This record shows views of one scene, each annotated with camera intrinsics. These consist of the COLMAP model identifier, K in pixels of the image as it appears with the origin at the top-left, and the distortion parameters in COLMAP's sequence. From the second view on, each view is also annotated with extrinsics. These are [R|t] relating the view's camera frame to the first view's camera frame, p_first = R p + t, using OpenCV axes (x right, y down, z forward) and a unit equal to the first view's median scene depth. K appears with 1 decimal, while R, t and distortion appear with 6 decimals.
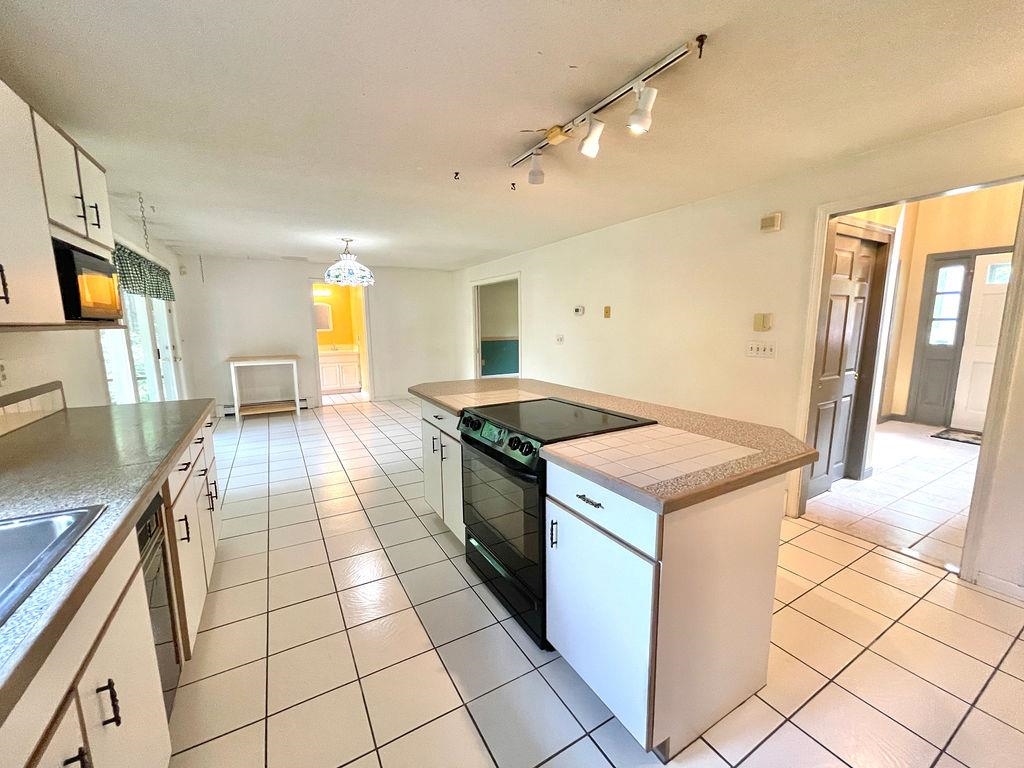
lens RADIAL K [[413.4, 0, 512.0], [0, 413.4, 384.0], [0, 0, 1]] dist [0.000475, -0.000112]
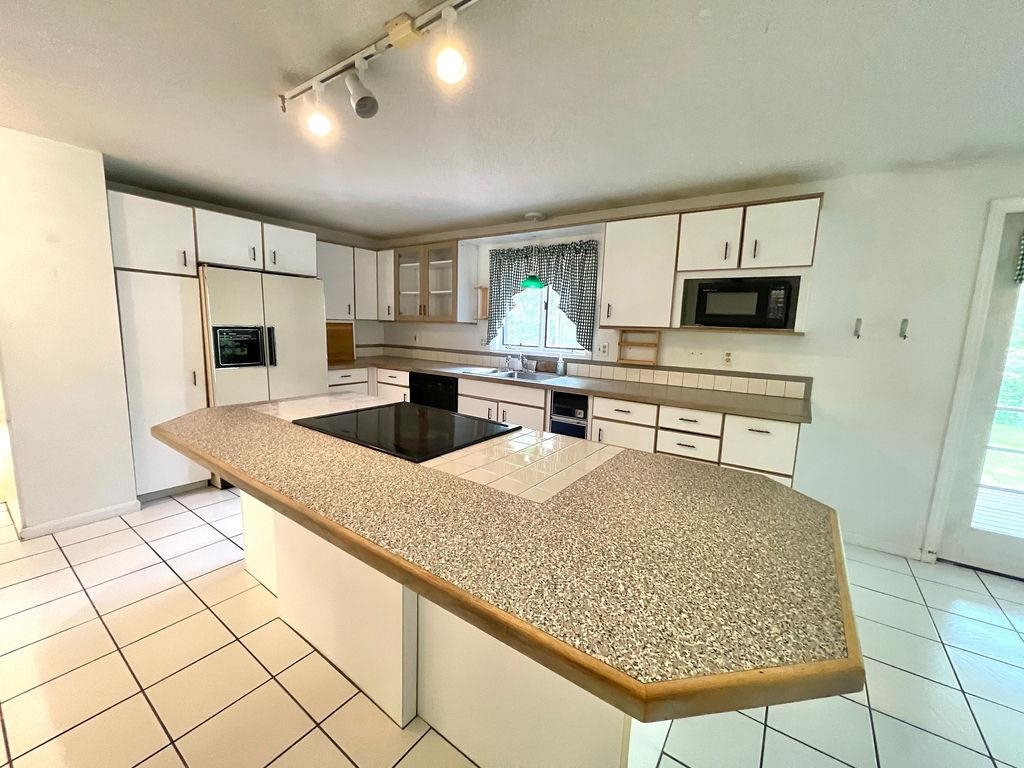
lens RADIAL K [[413.4, 0, 512.0], [0, 413.4, 384.0], [0, 0, 1]] dist [0.000475, -0.000112]
pose [[-0.911468, 0.038321, -0.409582, 0.111000], [-0.084672, 0.956856, 0.277952, -0.119866], [0.402563, 0.288025, -0.868899, 0.804757]]
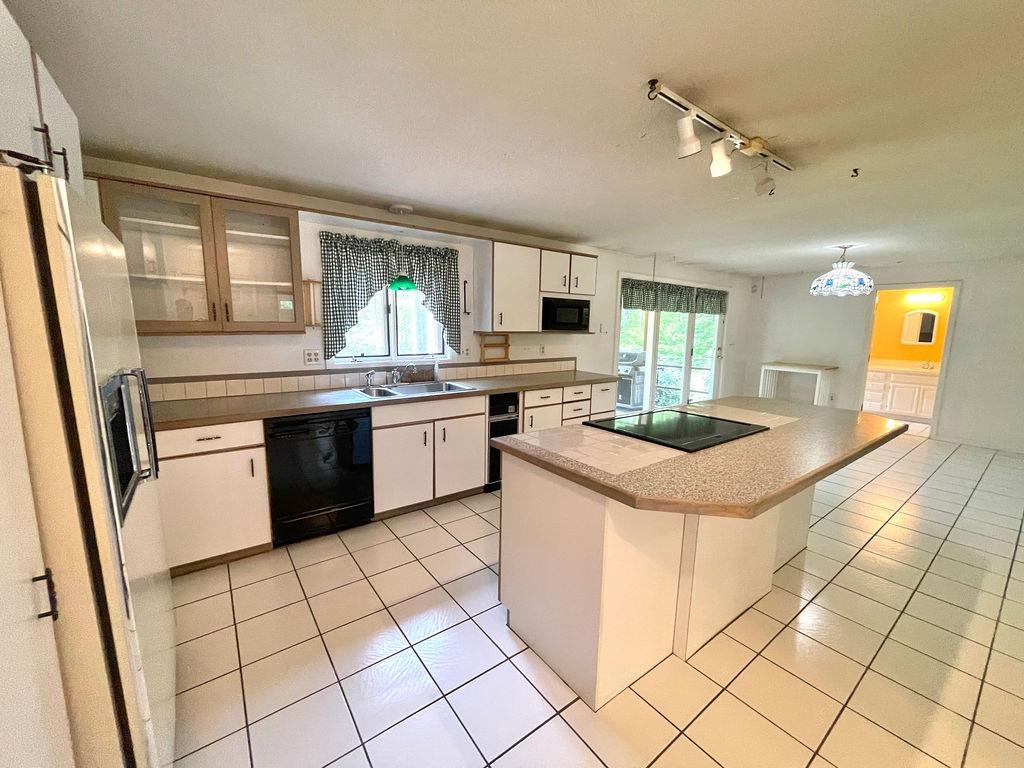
lens RADIAL K [[413.4, 0, 512.0], [0, 413.4, 384.0], [0, 0, 1]] dist [0.000475, -0.000112]
pose [[0.114065, 0.148770, -0.982271, 0.478831], [-0.163292, 0.978085, 0.129173, -0.043863], [0.979962, 0.145663, 0.135858, 0.184542]]
